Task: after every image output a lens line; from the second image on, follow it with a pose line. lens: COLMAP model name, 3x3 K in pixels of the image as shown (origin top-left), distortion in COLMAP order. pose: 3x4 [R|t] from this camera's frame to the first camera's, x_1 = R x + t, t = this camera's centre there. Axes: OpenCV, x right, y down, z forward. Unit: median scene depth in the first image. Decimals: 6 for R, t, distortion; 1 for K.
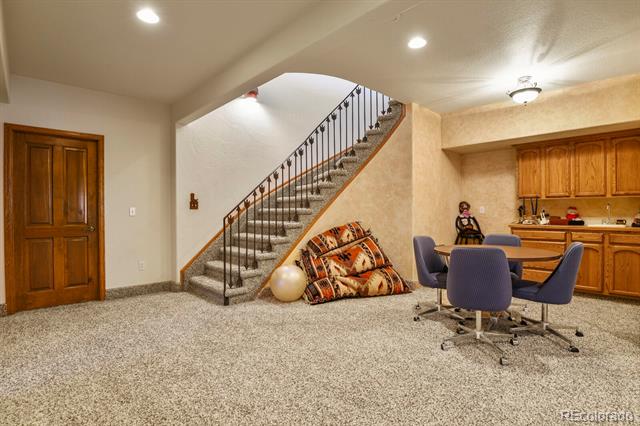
lens RADIAL K [[320.0, 0, 320.9], [0, 320.0, 214.3], [0, 0, 1]] dist [-0.024690, 0.001729]
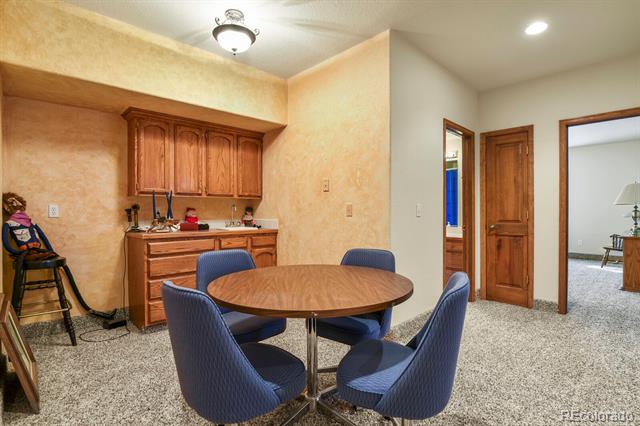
lens RADIAL K [[320.0, 0, 319.7], [0, 320.0, 211.8], [0, 0, 1]] dist [-0.024690, 0.001729]
pose [[0.000073, 0.008787, 0.999961, -0.023303], [0.013853, 0.999865, -0.008787, -0.001436], [-0.999904, 0.013853, -0.000049, 0.675049]]
